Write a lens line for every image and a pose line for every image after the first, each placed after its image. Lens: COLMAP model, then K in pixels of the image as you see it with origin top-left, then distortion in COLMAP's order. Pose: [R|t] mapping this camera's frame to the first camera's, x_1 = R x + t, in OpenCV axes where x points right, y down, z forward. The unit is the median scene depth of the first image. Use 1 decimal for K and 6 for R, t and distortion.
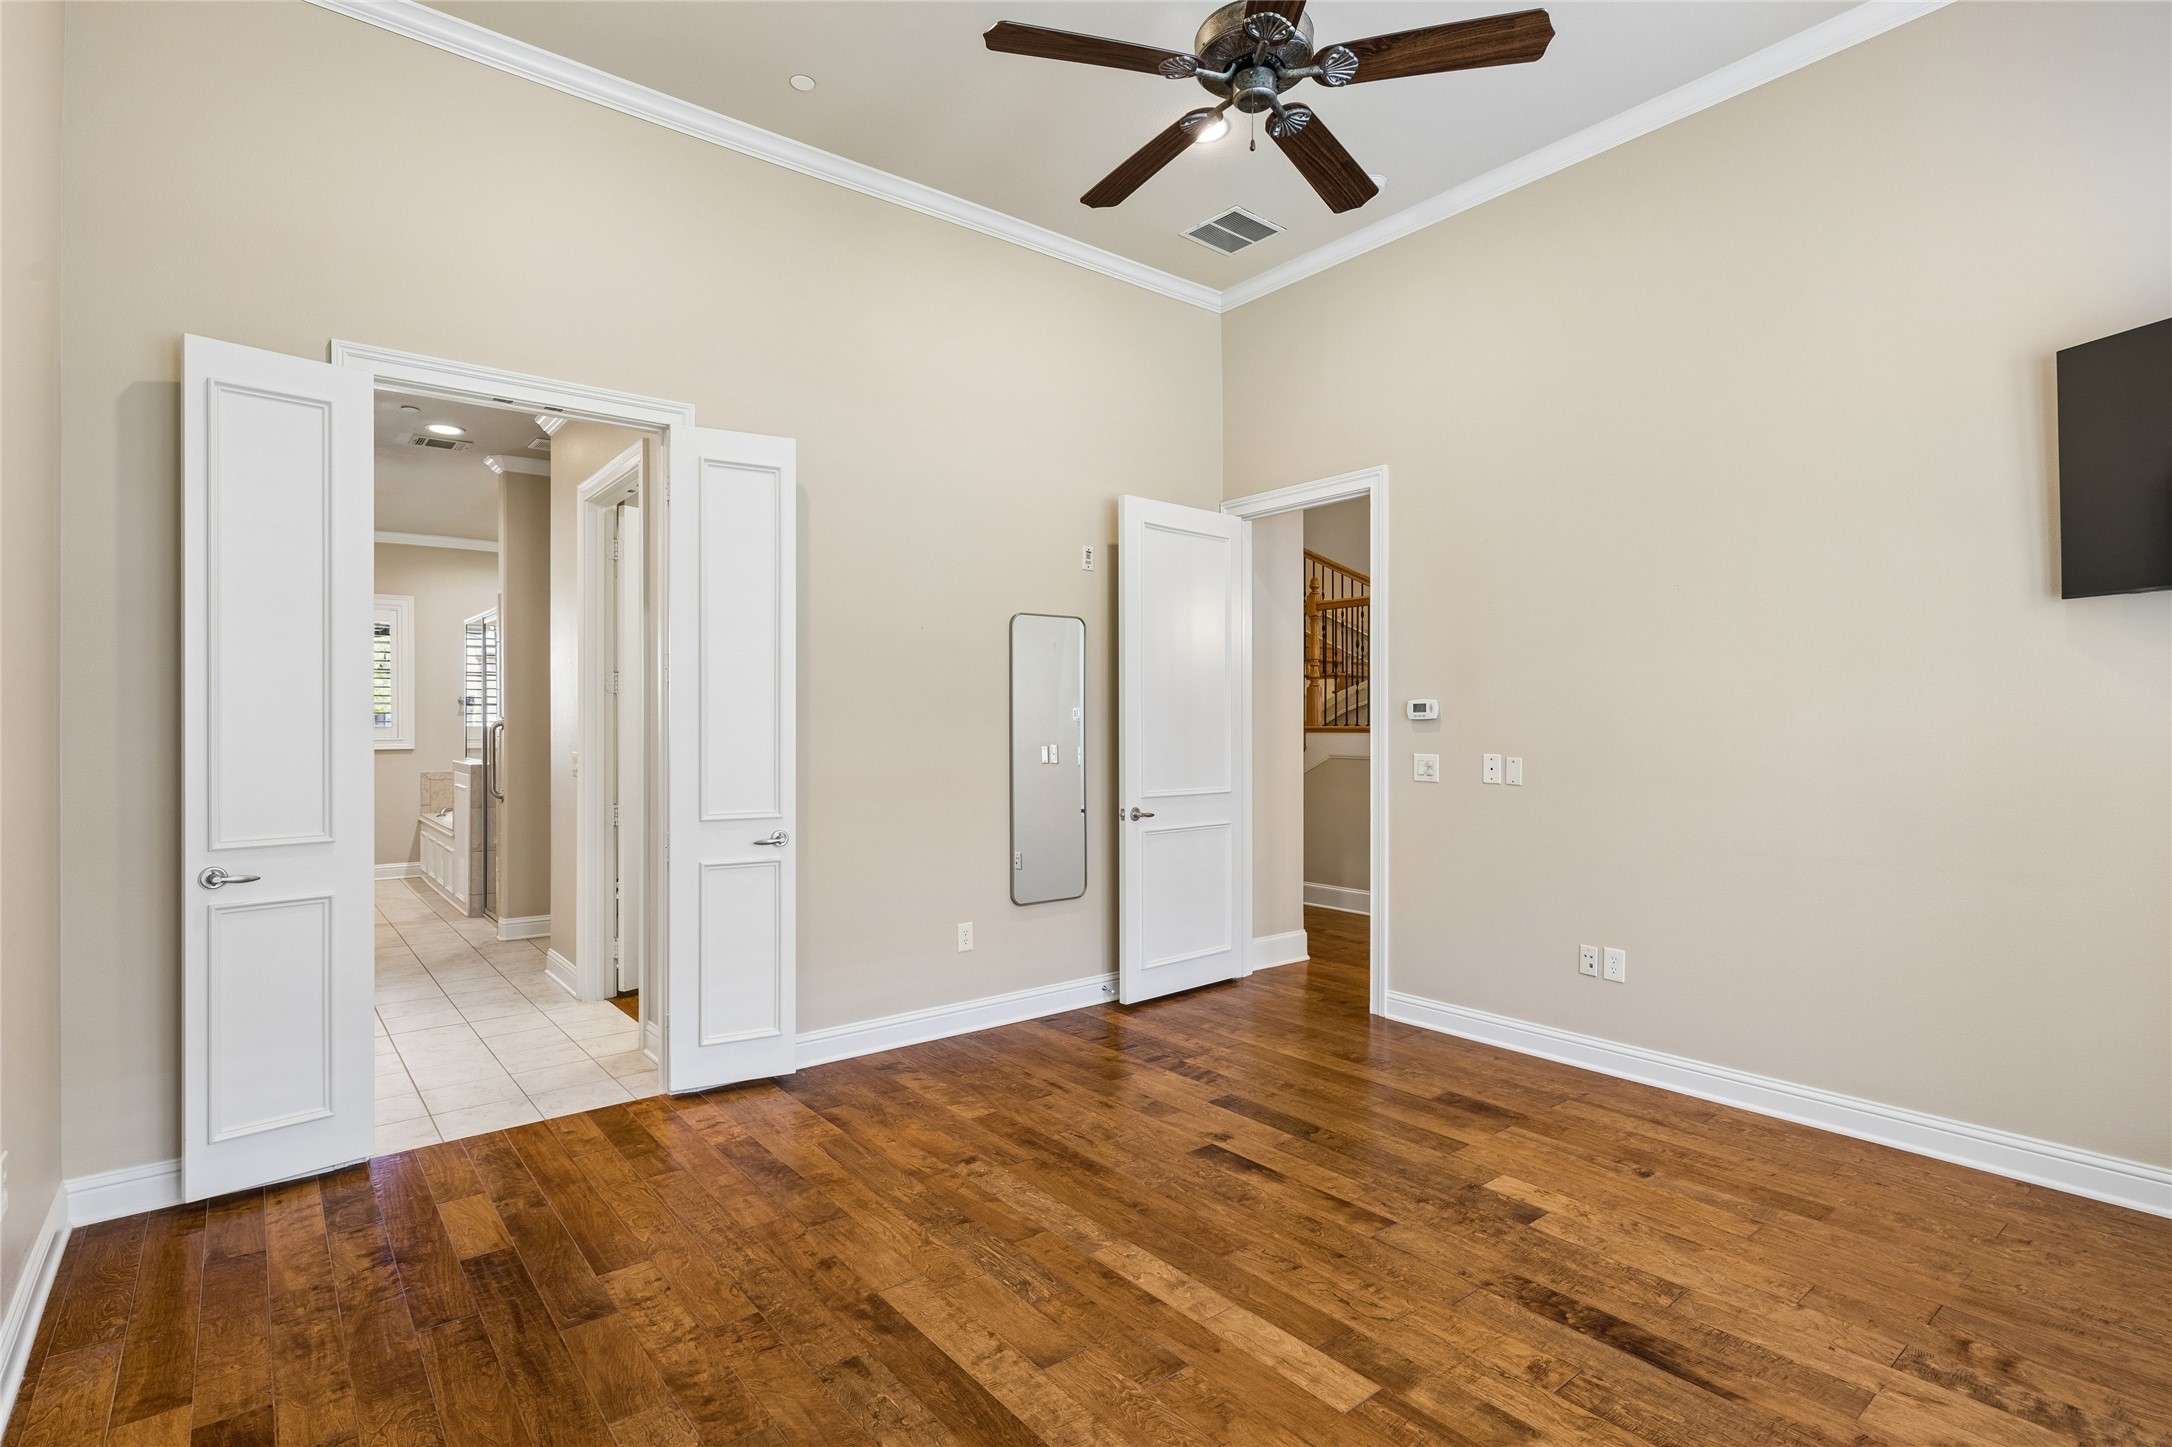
lens RADIAL K [[1040.2, 0, 1086.0], [0, 1040.2, 723.5], [0, 0, 1]] dist [0.000398, -0.000187]
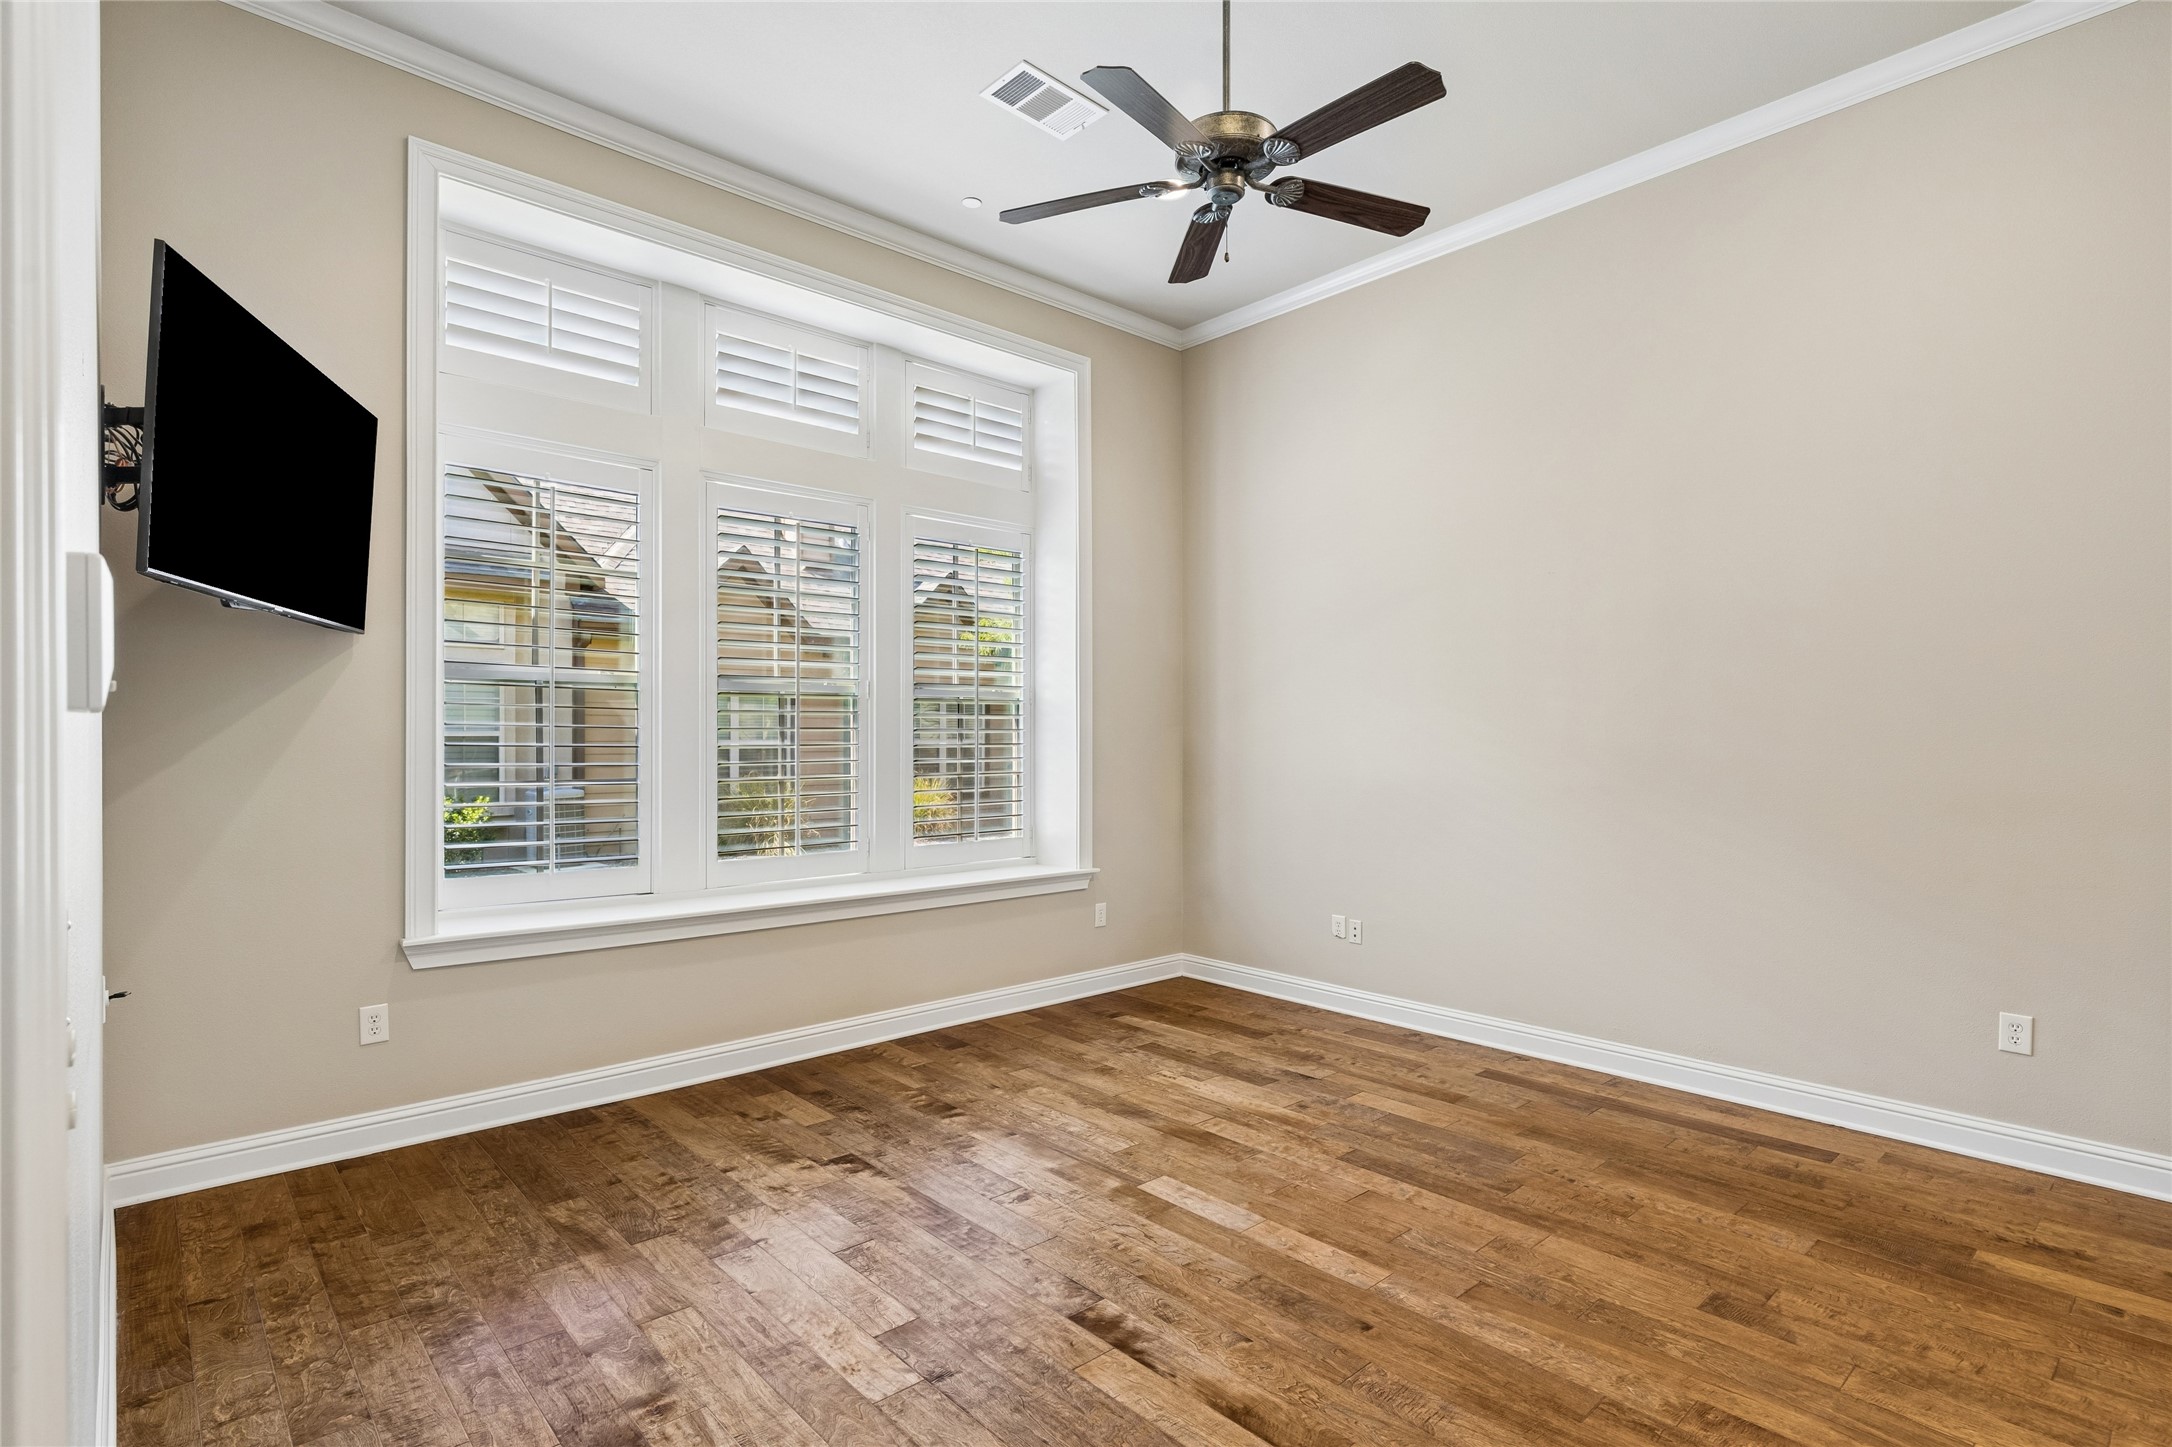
lens RADIAL K [[1040.2, 0, 1086.0], [0, 1040.2, 723.5], [0, 0, 1]] dist [0.000398, -0.000187]
pose [[-0.998063, -0.000337, -0.062215, 0.368397], [0.000538, 0.999901, -0.014057, 0.000436], [0.062214, -0.014063, -0.997964, 2.040319]]
